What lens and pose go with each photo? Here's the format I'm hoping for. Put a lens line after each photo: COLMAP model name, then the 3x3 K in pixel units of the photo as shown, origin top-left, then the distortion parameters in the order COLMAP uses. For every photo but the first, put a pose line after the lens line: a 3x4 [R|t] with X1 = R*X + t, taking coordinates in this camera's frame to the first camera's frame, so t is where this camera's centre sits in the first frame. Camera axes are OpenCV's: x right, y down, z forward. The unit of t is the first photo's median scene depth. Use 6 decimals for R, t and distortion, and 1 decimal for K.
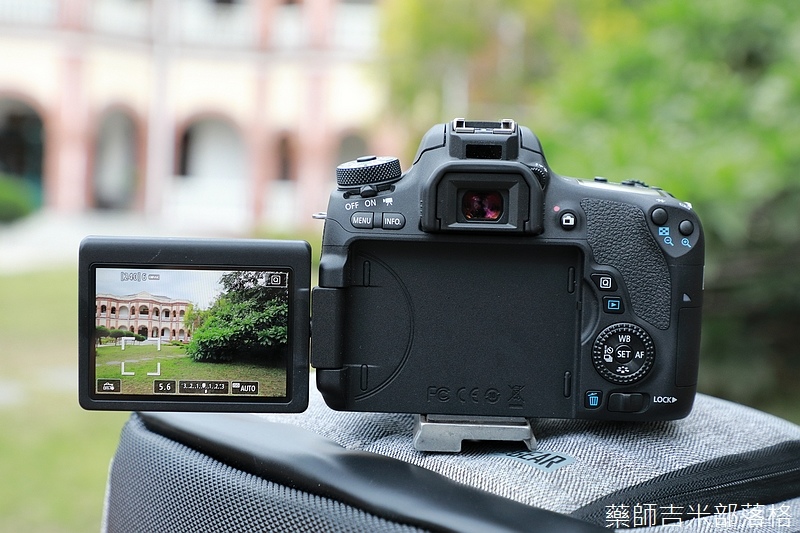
lens RADIAL K [[1611.4, 0, 400.0], [0, 1611.4, 266.5], [0, 0, 1]] dist [0.421970, -0.023317]
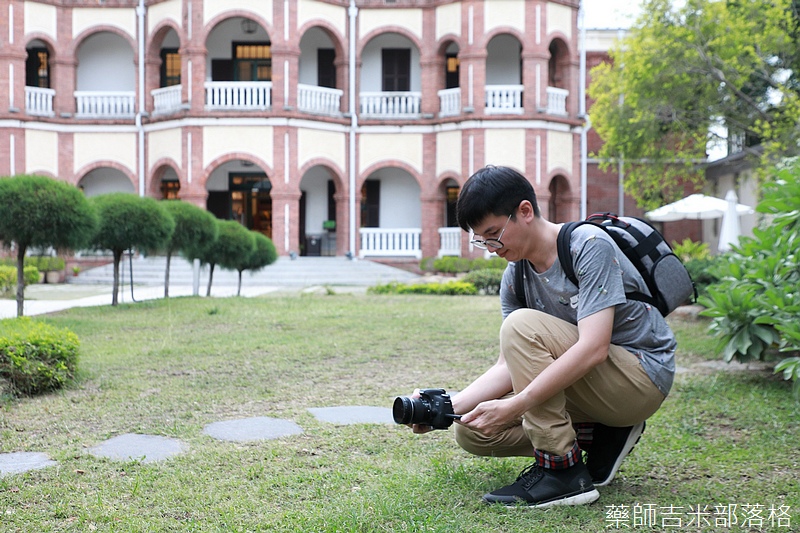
lens RADIAL K [[1115.1, 0, 411.1], [0, 1115.1, 266.1], [0, 0, 1]] dist [0.026744, 0.038775]
pose [[0.995035, -0.028044, -0.095493, -0.133513], [0.025167, 0.999196, -0.031194, 0.049309], [0.096291, 0.028635, 0.994941, 0.906033]]
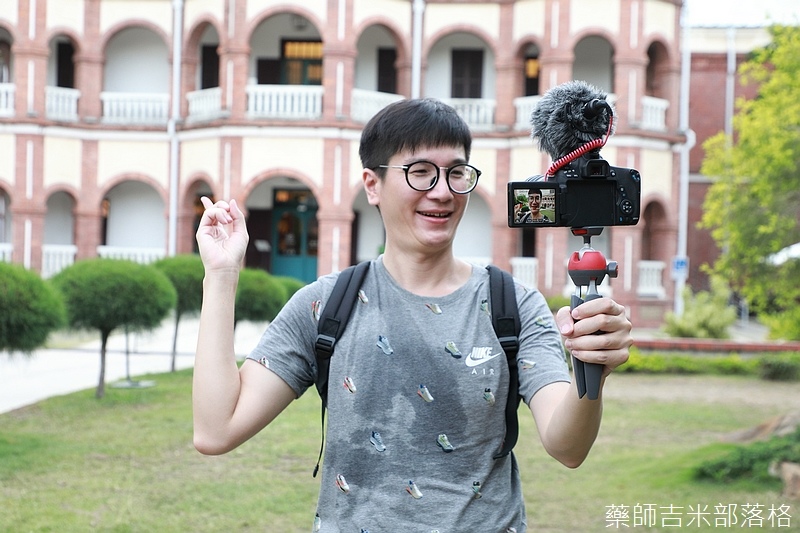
lens RADIAL K [[1266.1, 0, 400.0], [0, 1266.1, 266.5], [0, 0, 1]] dist [0.032164, 0.104299]
pose [[0.987279, -0.004967, -0.158921, -0.133484], [-0.002686, 0.998848, -0.047909, 0.048202], [0.158976, 0.047726, 0.986128, 0.907948]]
